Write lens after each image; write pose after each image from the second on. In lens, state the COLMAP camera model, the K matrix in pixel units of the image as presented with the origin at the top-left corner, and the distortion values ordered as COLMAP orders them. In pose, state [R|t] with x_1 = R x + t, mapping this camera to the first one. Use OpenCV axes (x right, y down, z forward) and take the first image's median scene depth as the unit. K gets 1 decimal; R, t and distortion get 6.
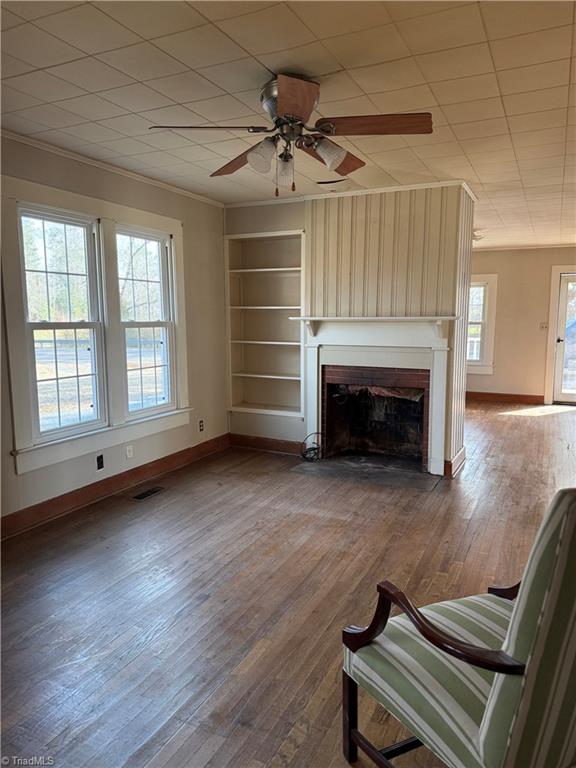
lens RADIAL K [[547.4, 0, 276.1], [0, 547.4, 410.9], [0, 0, 1]] dist [0.063310, -0.076079]
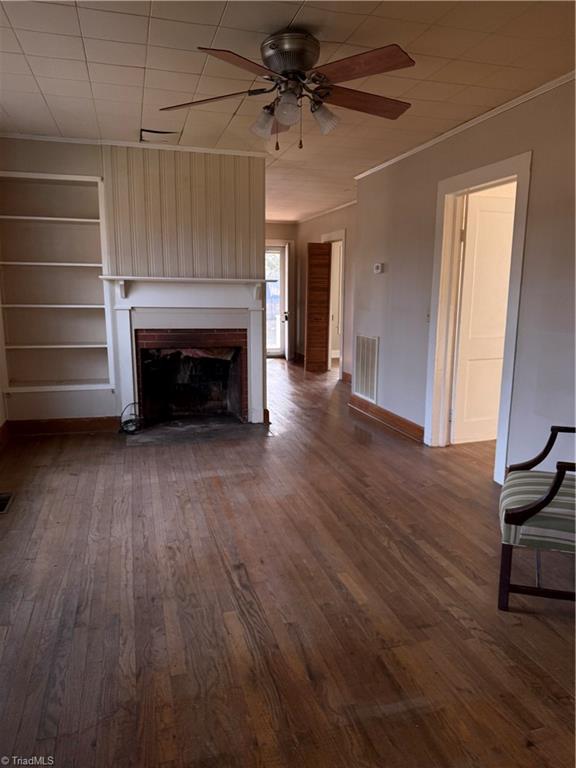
lens RADIAL K [[547.4, 0, 304.7], [0, 547.4, 409.8], [0, 0, 1]] dist [0.063310, -0.076079]
pose [[0.719194, -0.144788, 0.679556, -0.373490], [0.107337, 0.989458, 0.097218, -0.008592], [-0.686468, 0.003023, 0.727153, 0.123952]]
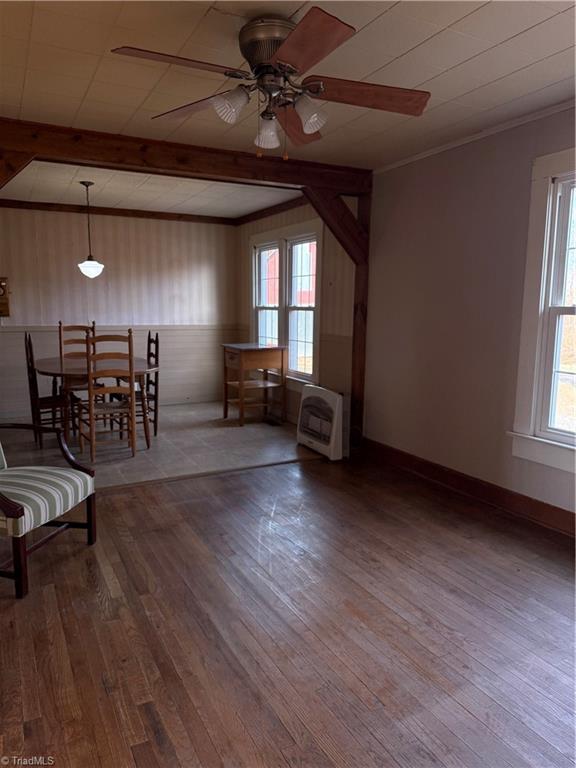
lens RADIAL K [[547.4, 0, 289.7], [0, 547.4, 379.7], [0, 0, 1]] dist [0.063310, -0.076079]
pose [[-0.584006, 0.113182, -0.803820, 0.411649], [-0.135464, 0.962758, 0.233981, -0.144133], [0.800366, 0.245535, -0.546925, 0.846888]]
